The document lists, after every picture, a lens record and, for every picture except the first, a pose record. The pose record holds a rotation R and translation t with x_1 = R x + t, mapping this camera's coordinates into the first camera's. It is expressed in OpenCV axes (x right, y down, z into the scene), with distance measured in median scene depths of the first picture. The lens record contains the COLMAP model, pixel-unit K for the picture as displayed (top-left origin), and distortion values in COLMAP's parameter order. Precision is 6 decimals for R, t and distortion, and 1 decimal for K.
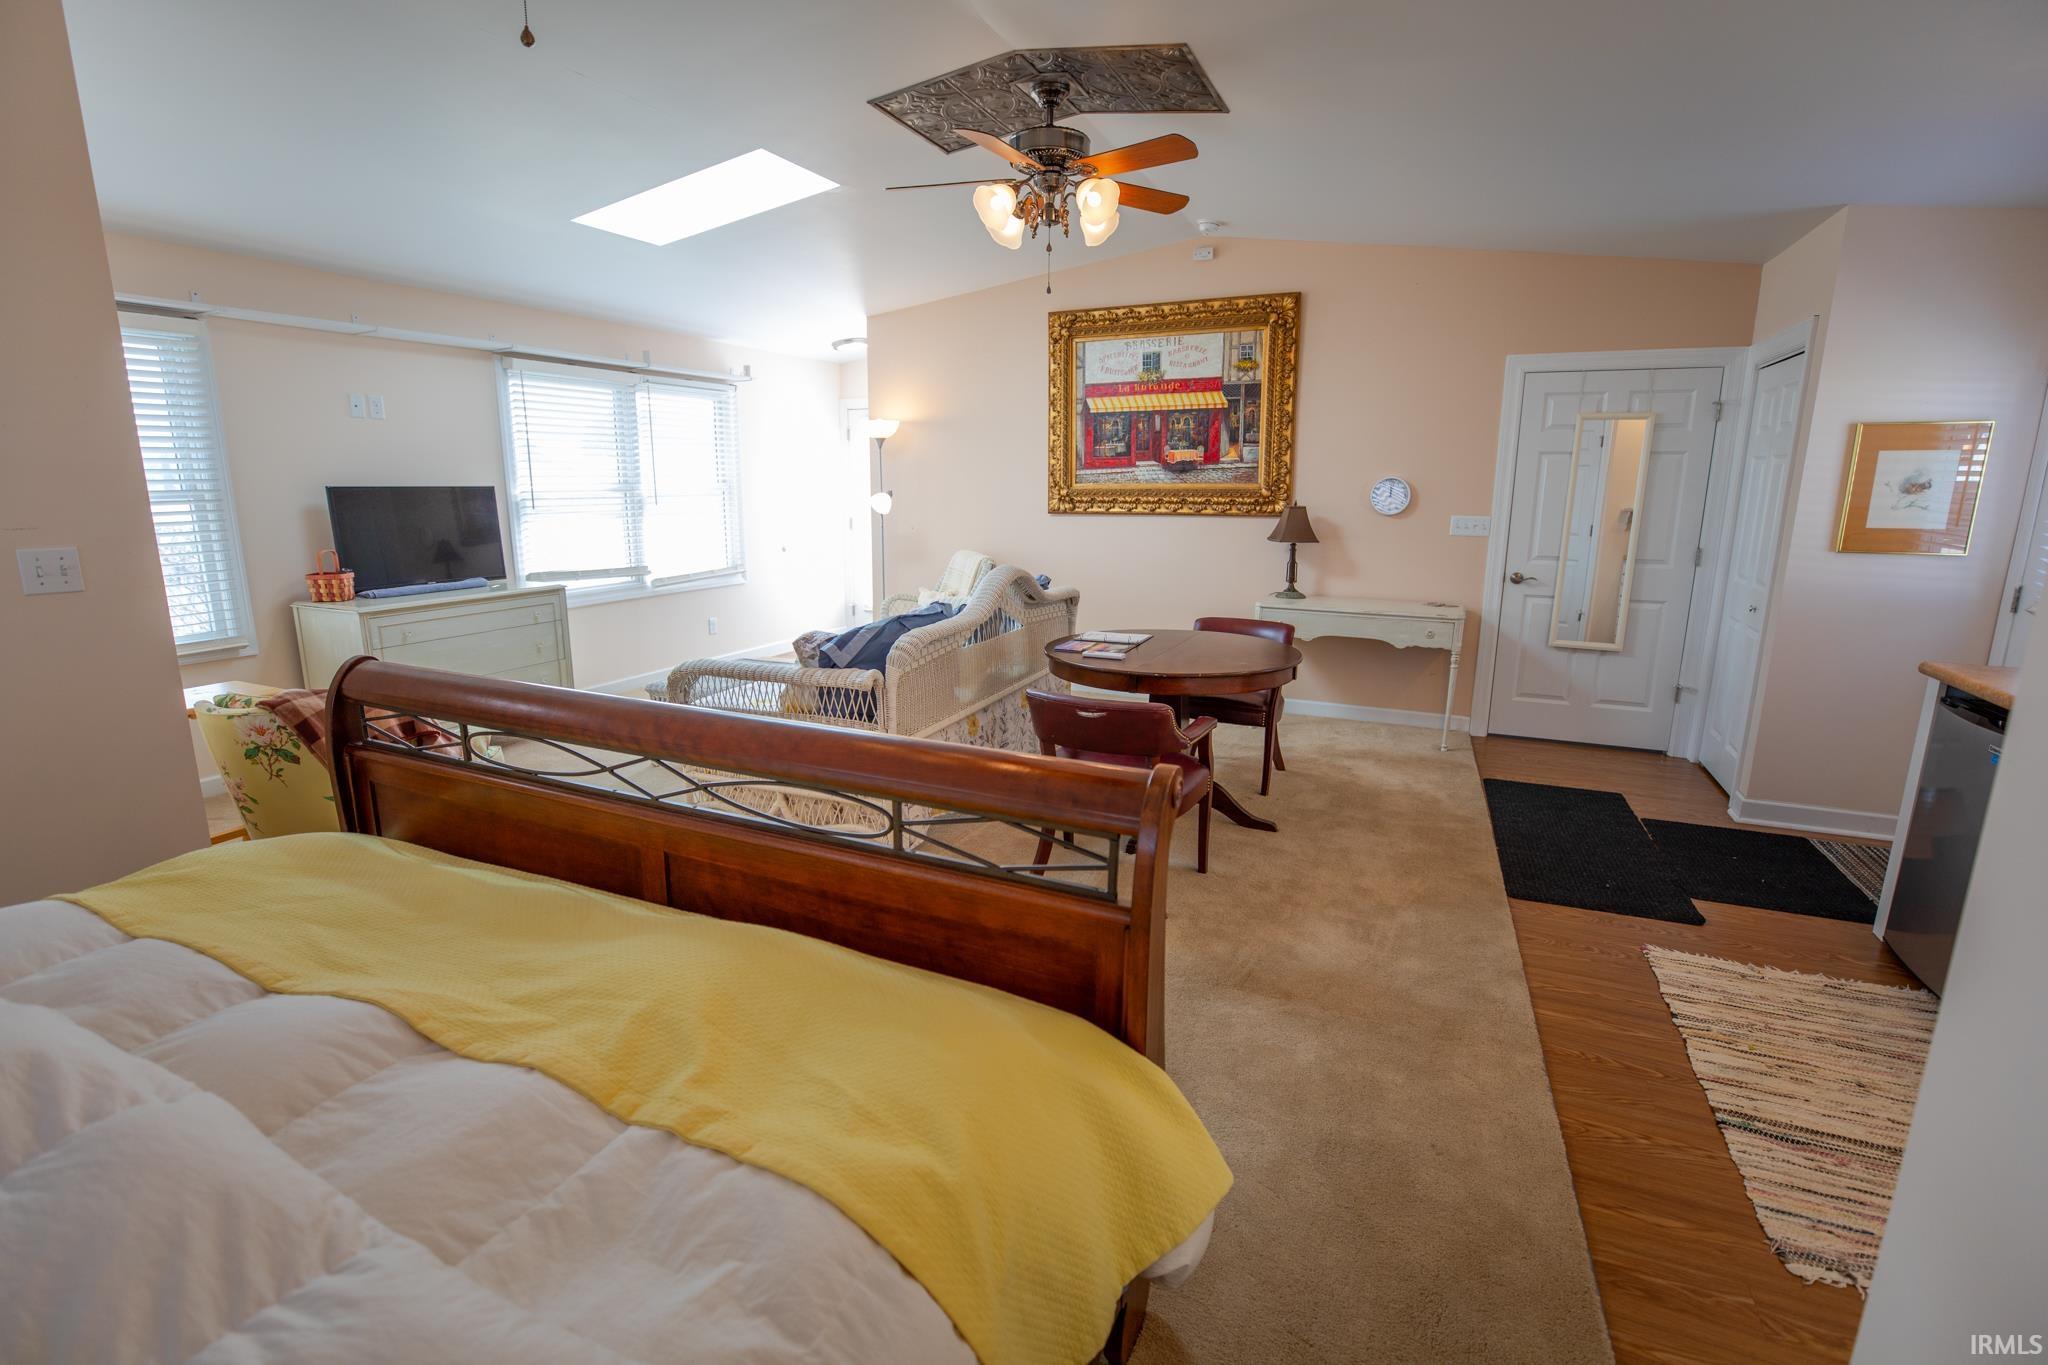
lens RADIAL K [[943.2, 0, 1020.5], [0, 943.2, 677.2], [0, 0, 1]] dist [-0.017436, 0.000503]
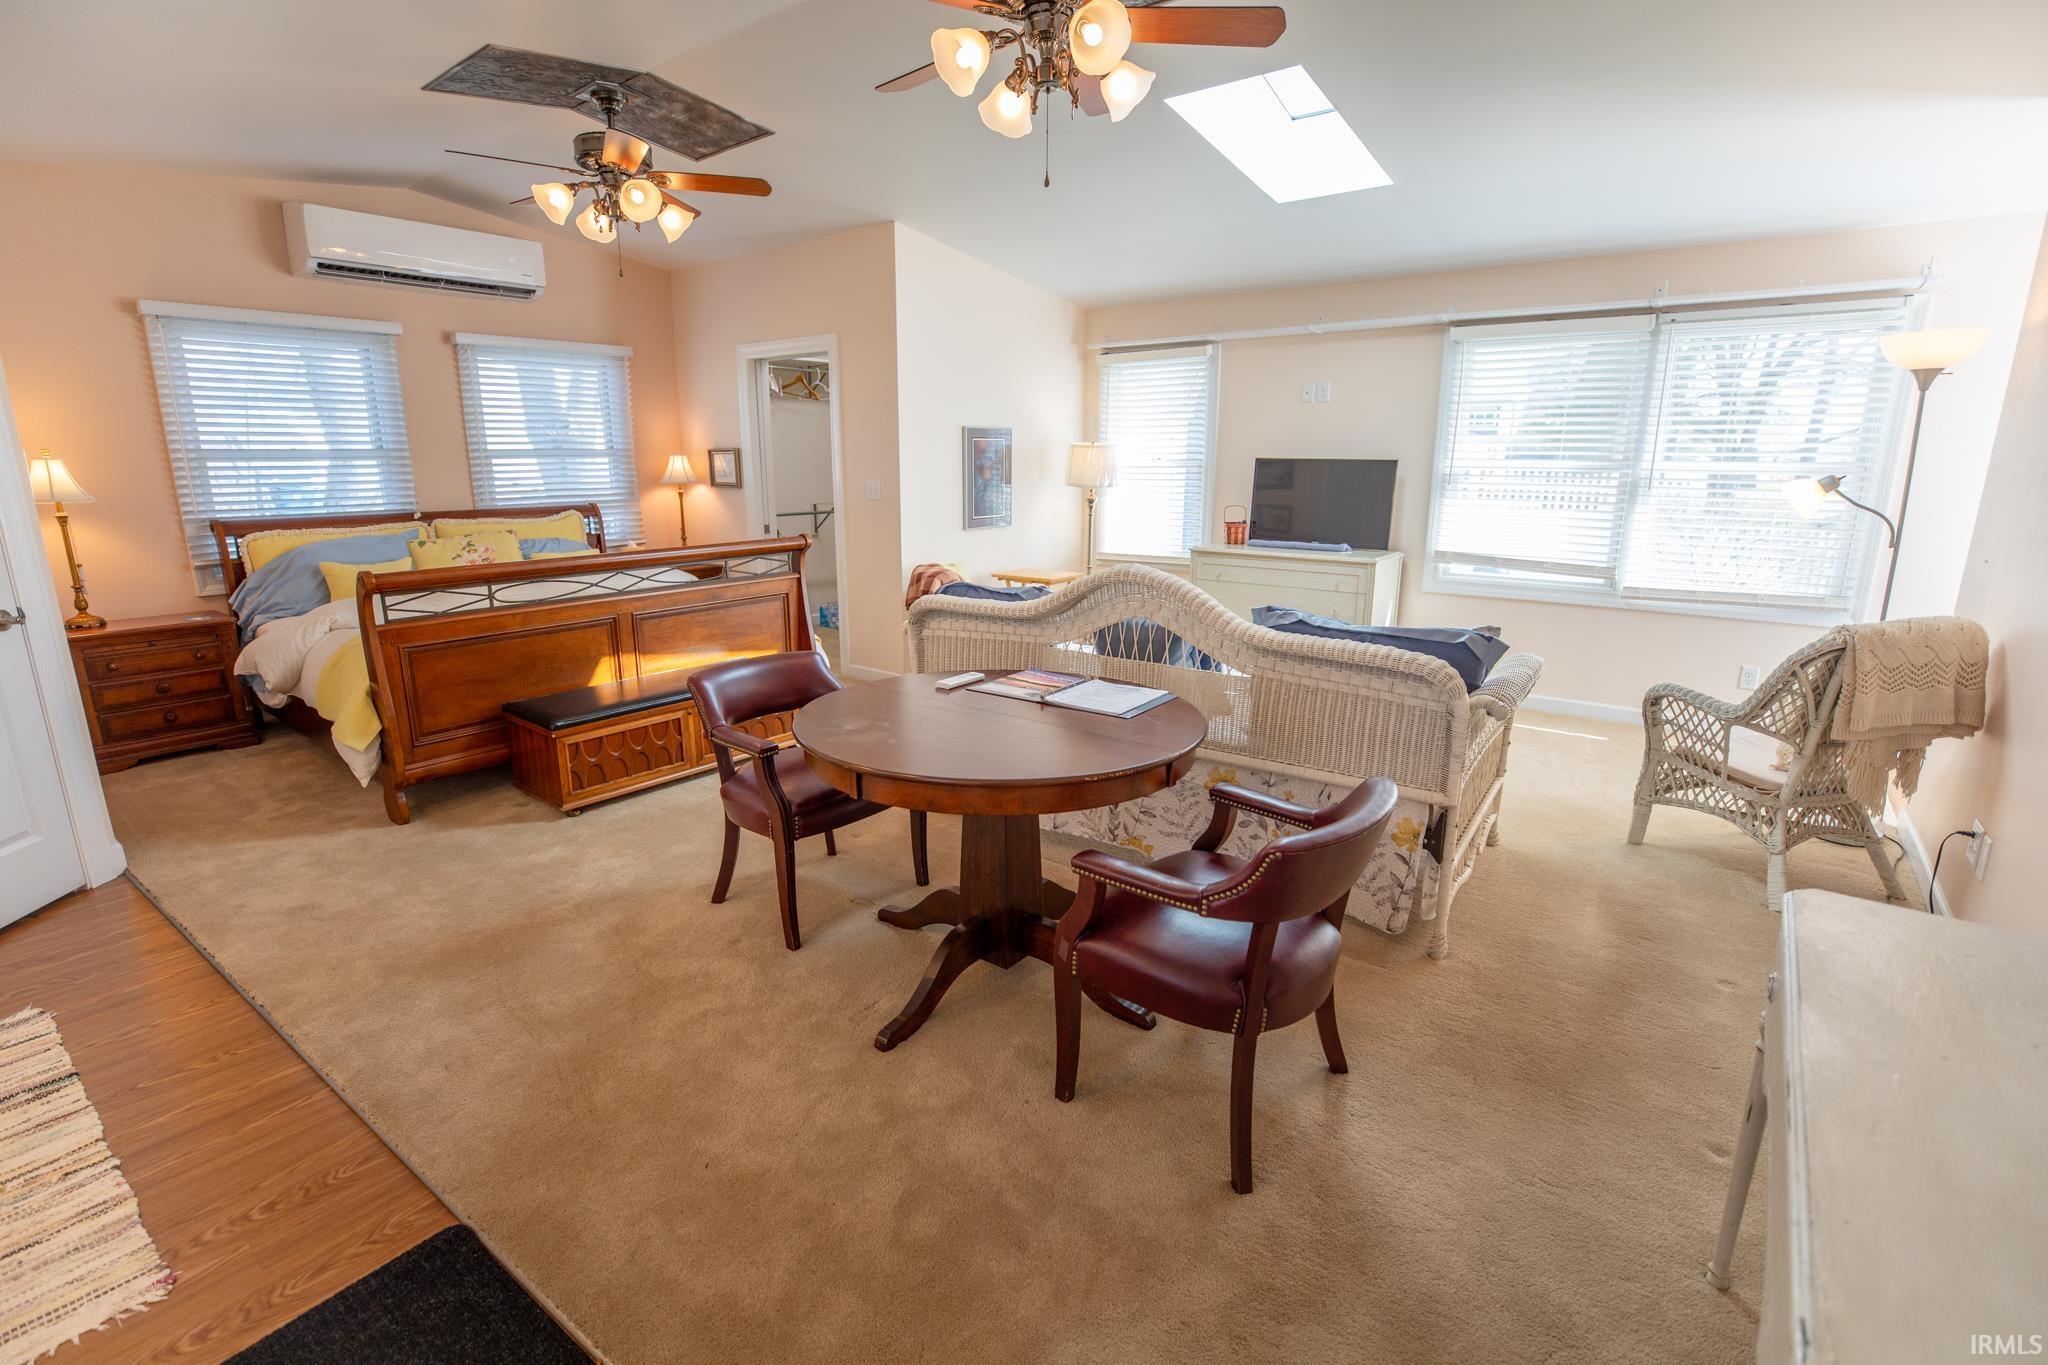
lens RADIAL K [[943.2, 0, 1023.3], [0, 943.2, 682.2], [0, 0, 1]] dist [-0.017436, 0.000503]
pose [[-0.253365, 0.219493, -0.942141, 0.578968], [-0.208881, 0.938531, 0.274825, -0.173157], [0.944550, 0.266427, -0.191943, 0.883211]]
